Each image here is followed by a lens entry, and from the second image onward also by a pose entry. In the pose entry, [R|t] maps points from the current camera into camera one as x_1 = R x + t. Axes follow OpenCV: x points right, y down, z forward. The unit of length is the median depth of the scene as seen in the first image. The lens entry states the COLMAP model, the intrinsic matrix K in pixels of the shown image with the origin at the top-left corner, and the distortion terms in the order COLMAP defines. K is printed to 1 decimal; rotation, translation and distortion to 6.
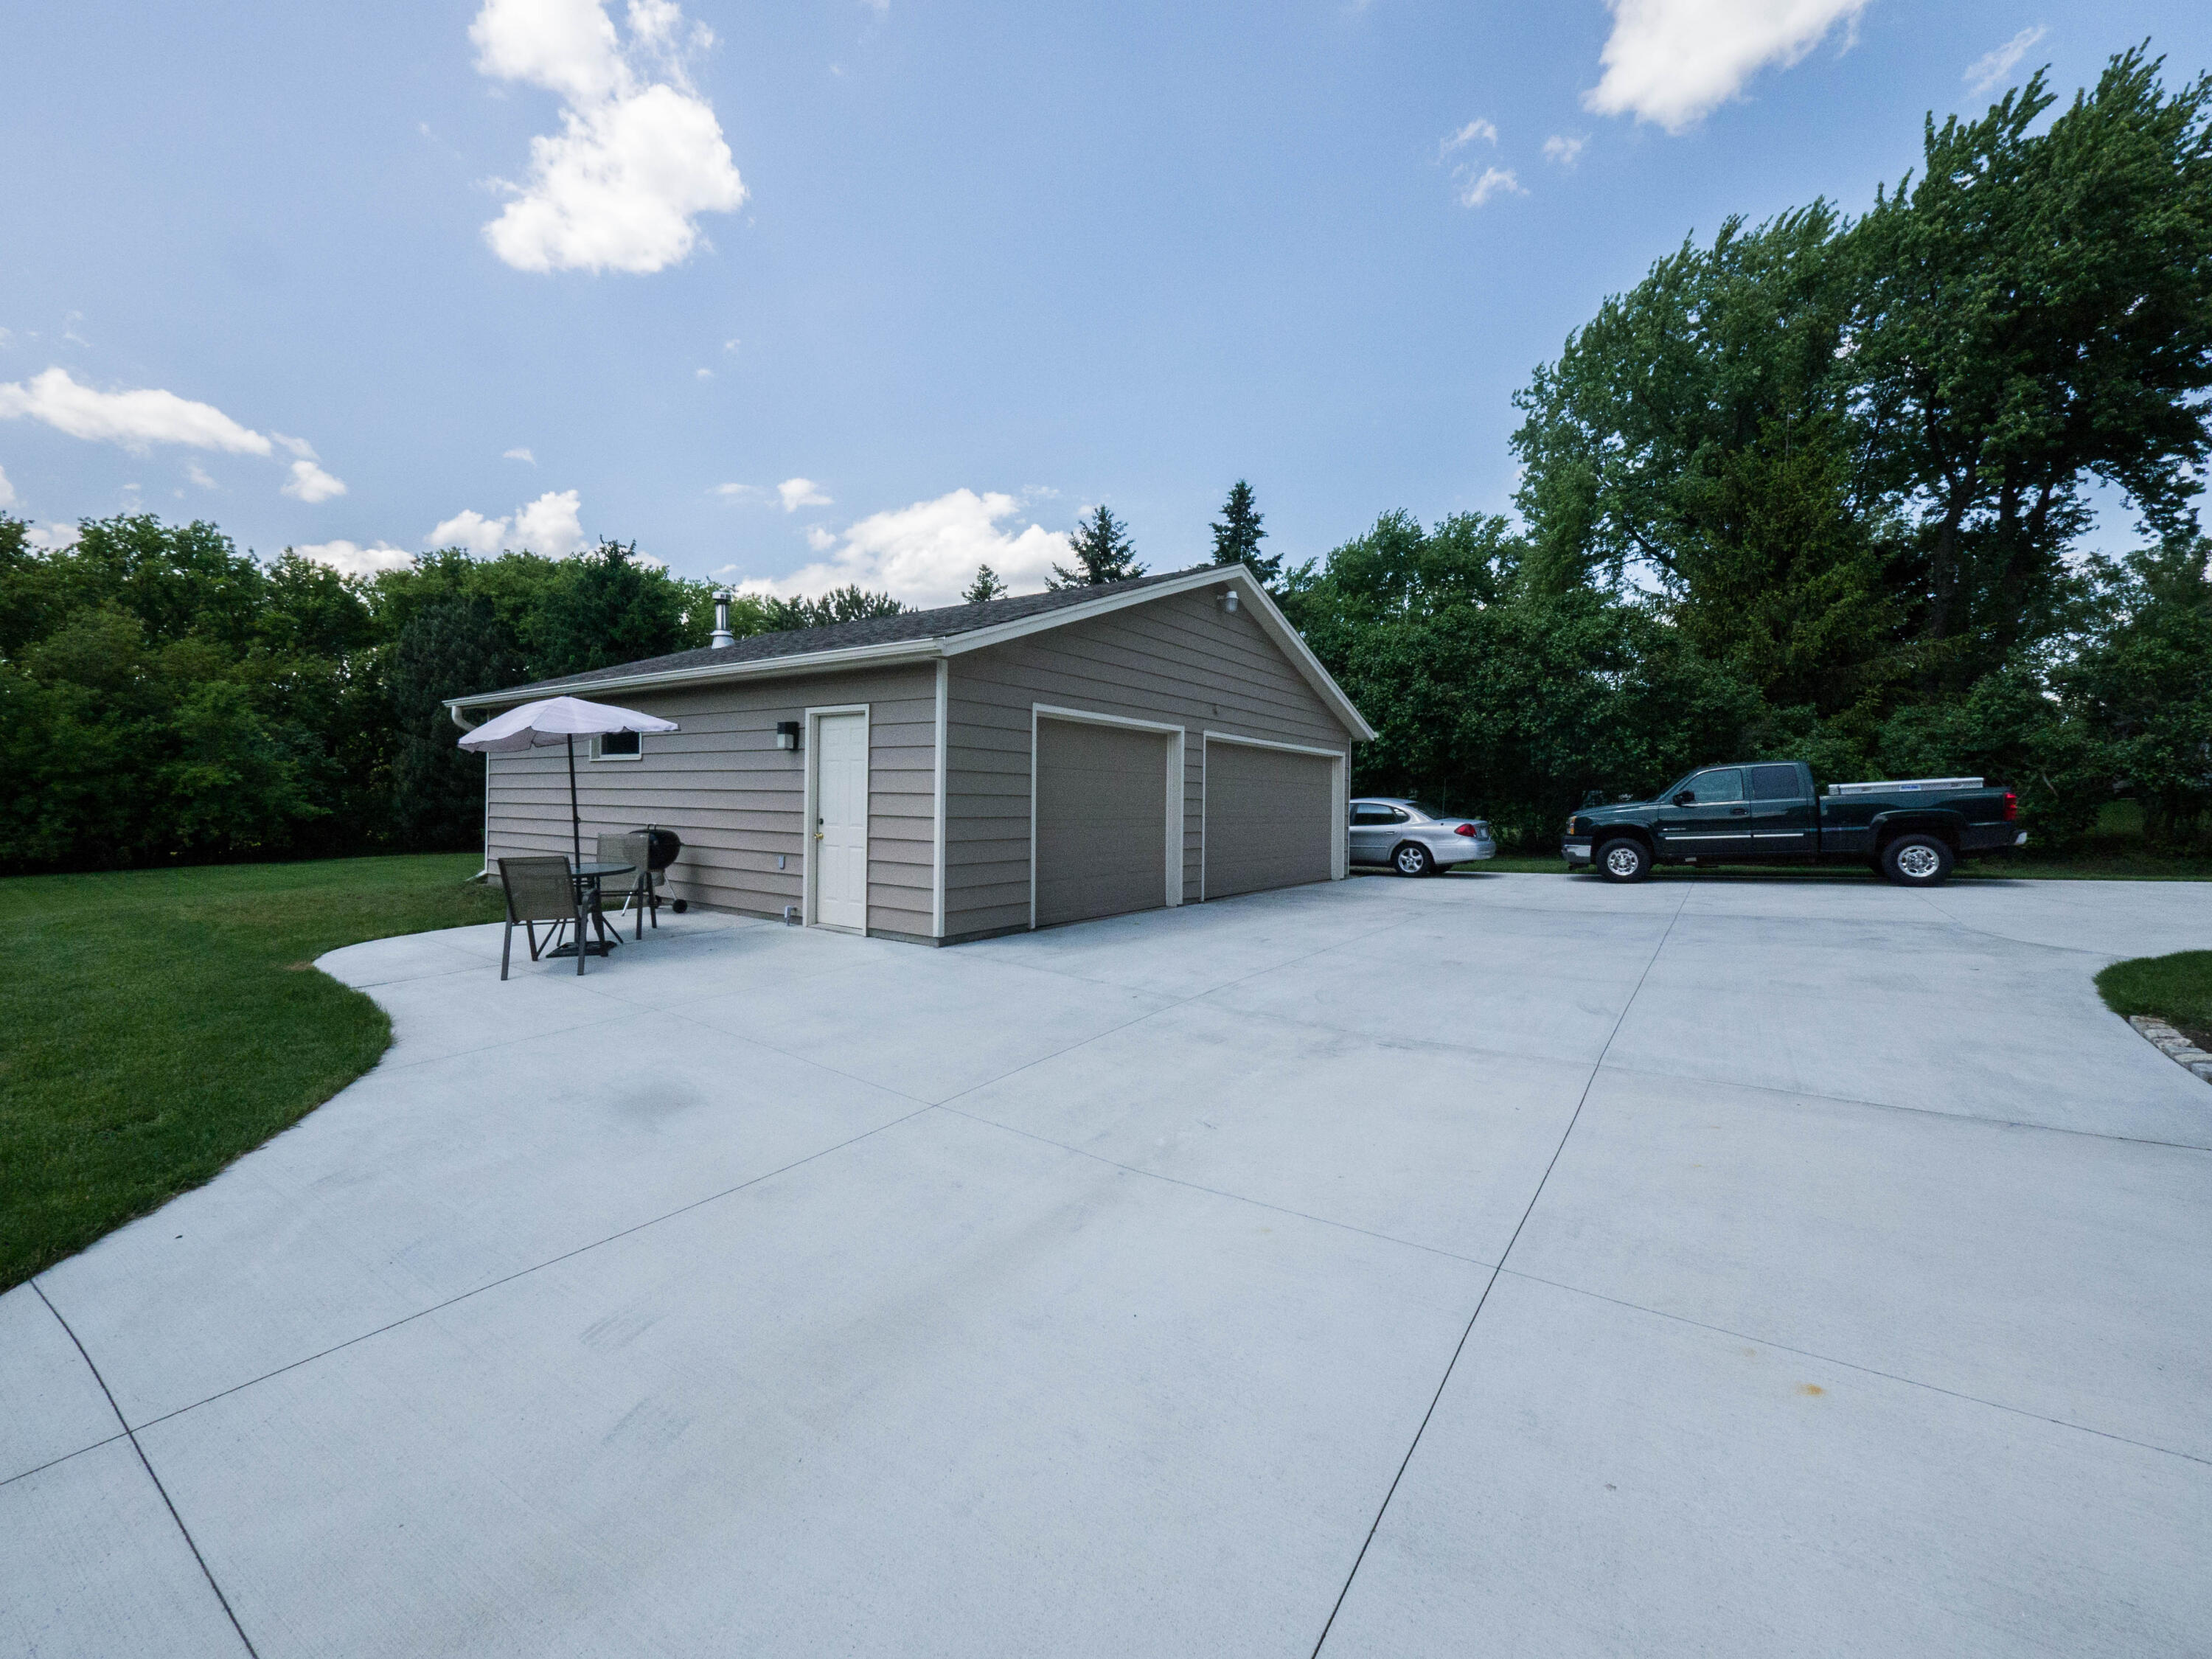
lens RADIAL K [[913.0, 0, 1108.5], [0, 913.0, 816.5], [0, 0, 1]] dist [-0.007475, 0.000066]
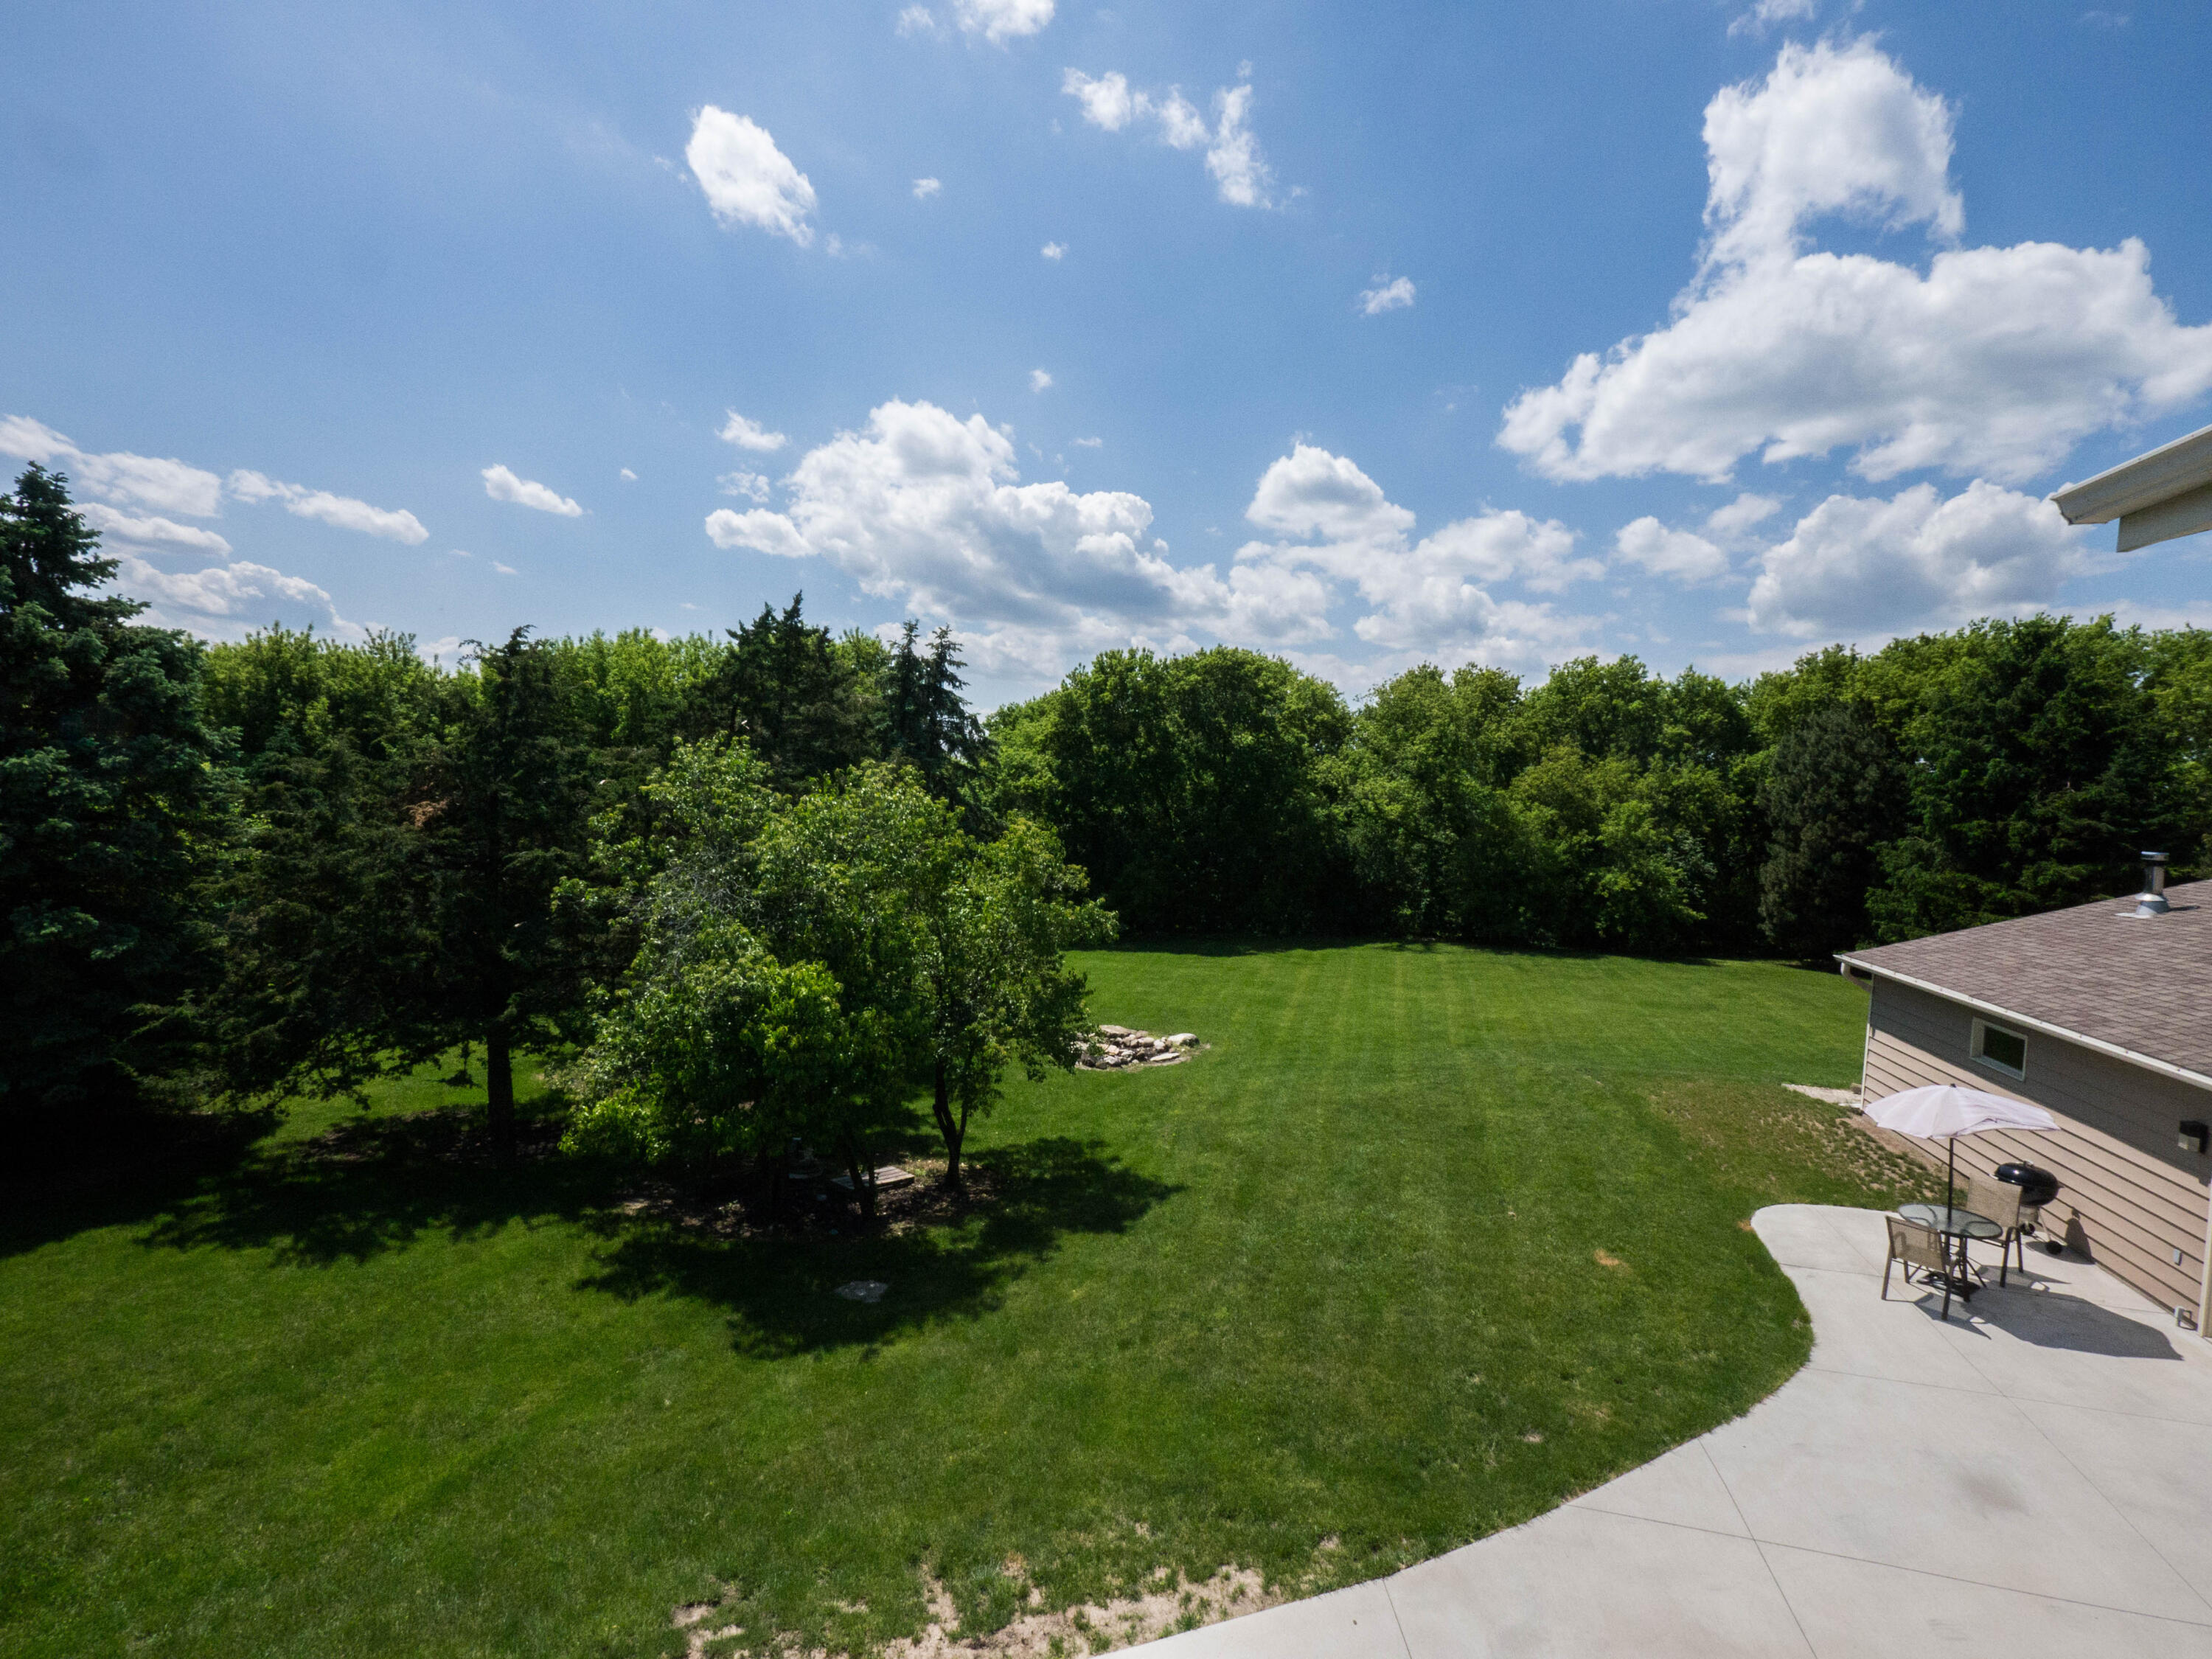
lens RADIAL K [[1049.4, 0, 1101.3], [0, 1049.4, 813.1], [0, 0, 1]] dist [0.001715, -0.000559]
pose [[0.348291, 0.036352, -0.936681, 0.067321], [-0.075207, 0.997110, 0.010732, -0.082427], [0.934365, 0.066707, 0.350019, -0.123498]]
